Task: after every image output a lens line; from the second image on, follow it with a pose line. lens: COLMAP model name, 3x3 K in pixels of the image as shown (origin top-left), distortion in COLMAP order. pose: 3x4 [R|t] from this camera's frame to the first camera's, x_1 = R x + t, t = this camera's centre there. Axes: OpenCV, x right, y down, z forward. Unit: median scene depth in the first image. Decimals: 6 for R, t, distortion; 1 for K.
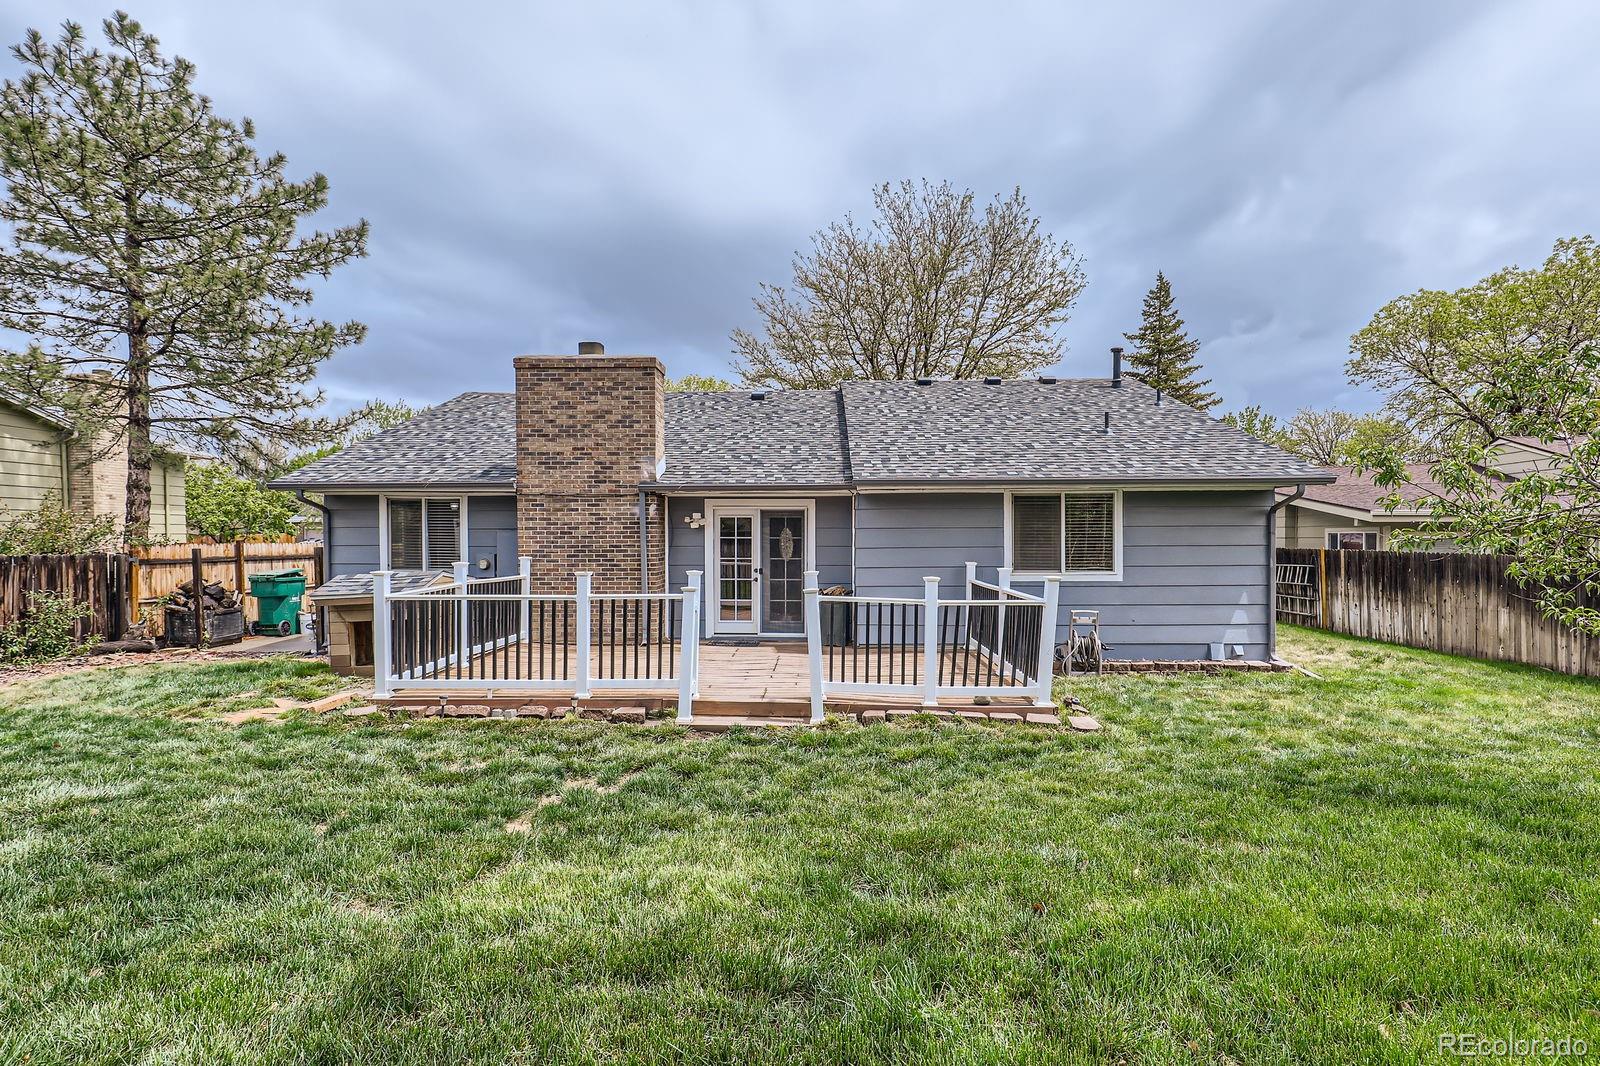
lens RADIAL K [[720.3, 0, 799.7], [0, 720.3, 536.1], [0, 0, 1]] dist [0.000172, -0.000954]
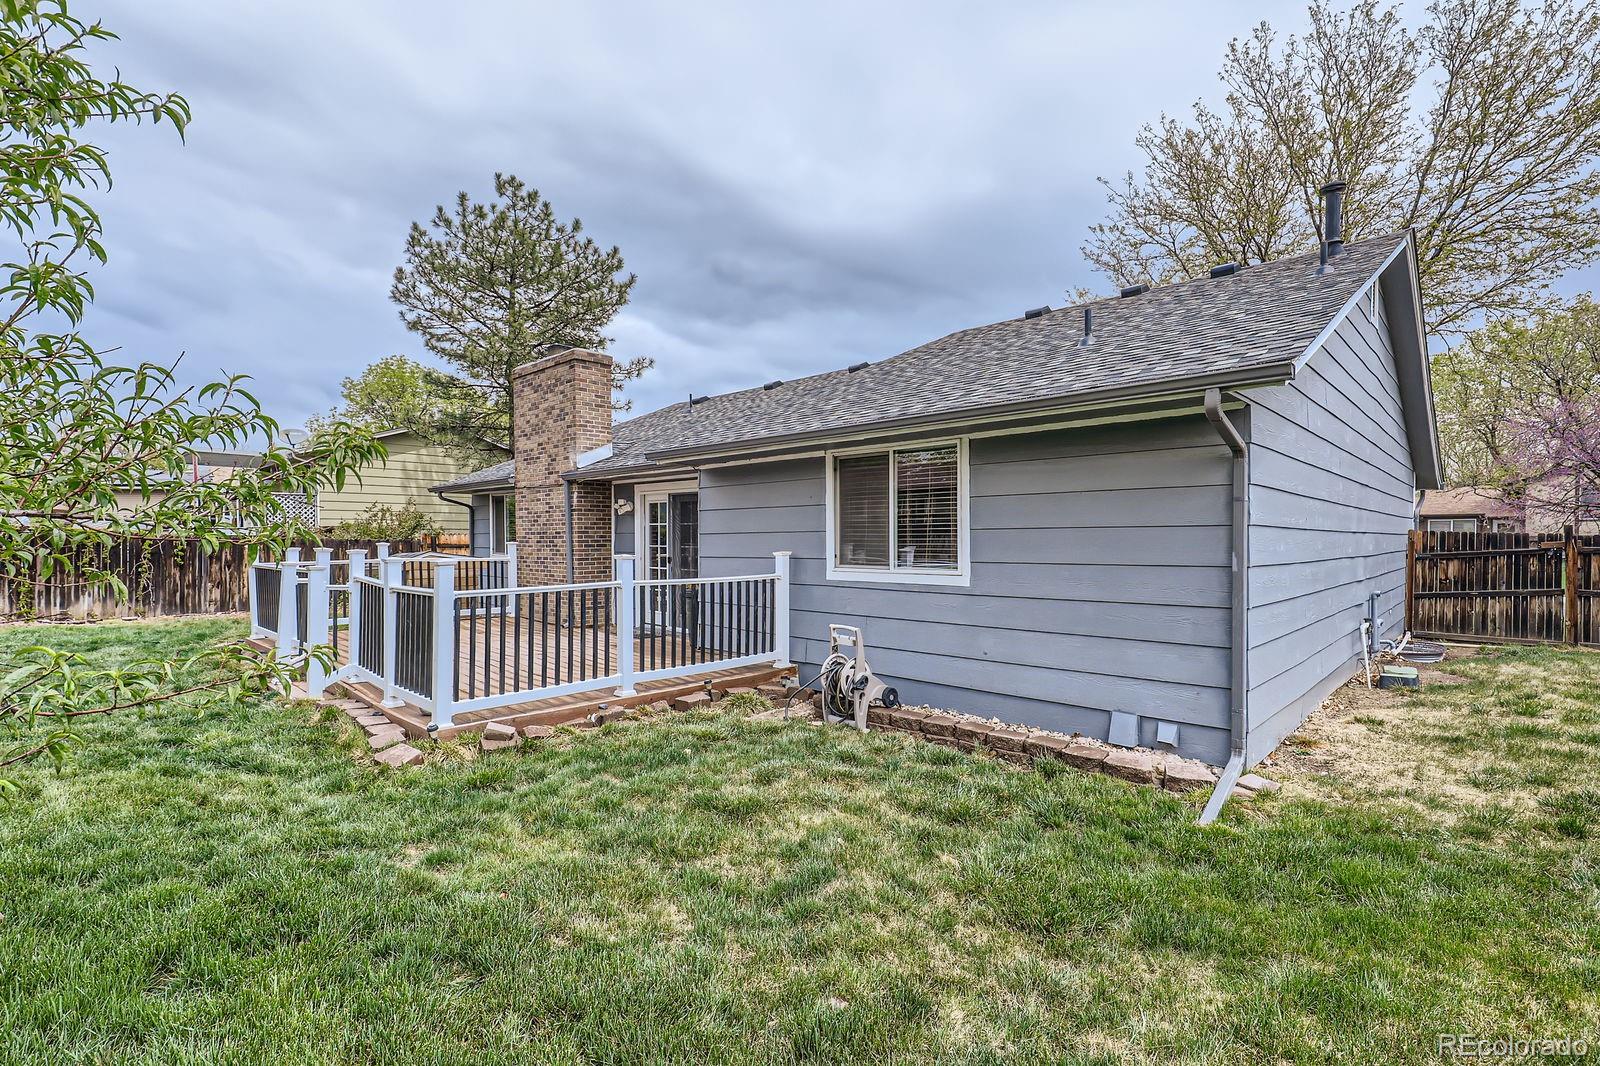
lens RADIAL K [[720.3, 0, 800.4], [0, 720.3, 538.0], [0, 0, 1]] dist [0.000172, -0.000954]
pose [[0.744296, -0.000647, -0.667850, 0.741601], [0.008309, 0.999931, 0.008291, 0.016443], [0.667798, -0.011720, 0.744250, 0.452616]]
